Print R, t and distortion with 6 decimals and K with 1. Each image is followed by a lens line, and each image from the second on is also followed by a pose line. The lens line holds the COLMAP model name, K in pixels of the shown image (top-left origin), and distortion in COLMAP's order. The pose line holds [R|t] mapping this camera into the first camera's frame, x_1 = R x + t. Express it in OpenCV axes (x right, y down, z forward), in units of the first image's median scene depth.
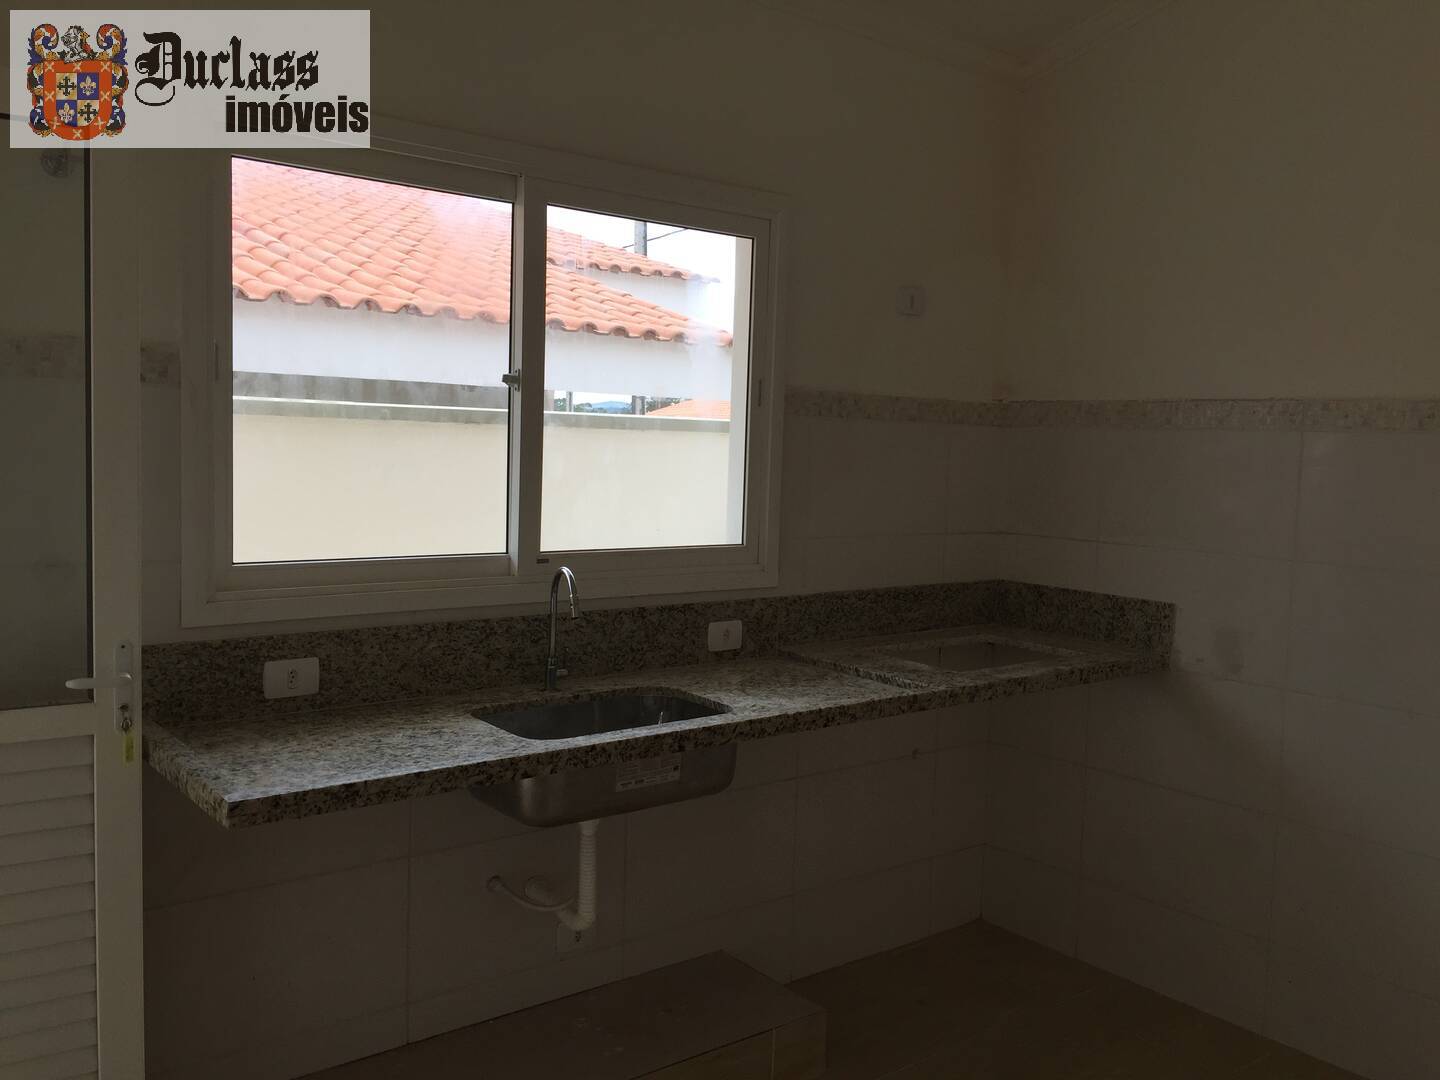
lens RADIAL K [[1218.1, 0, 720.0], [0, 1218.1, 540.0], [0, 0, 1]] dist [0.035517, -0.017497]
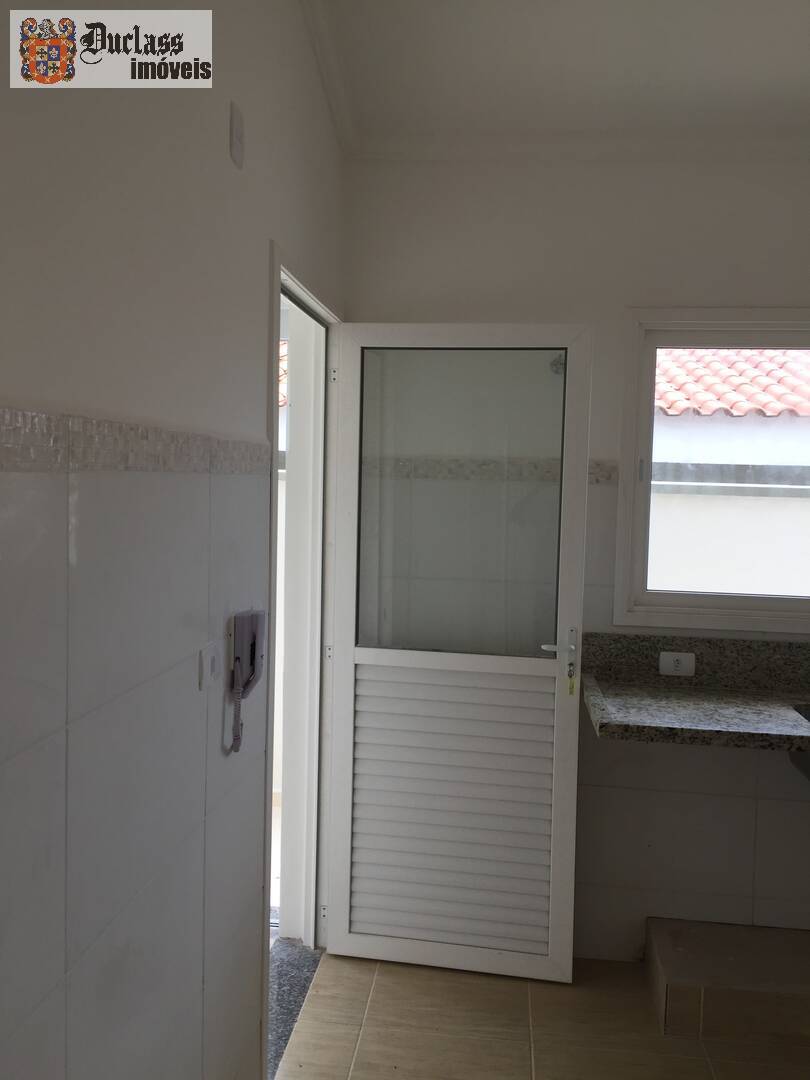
lens RADIAL K [[921.8, 0, 405.0], [0, 921.8, 540.0], [0, 0, 1]] dist [0.010015, 0.008798]
pose [[0.702986, 0.039530, -0.710104, 0.270677], [-0.068155, 0.997603, -0.011937, -0.011561], [0.707931, 0.056788, 0.703995, -0.122869]]
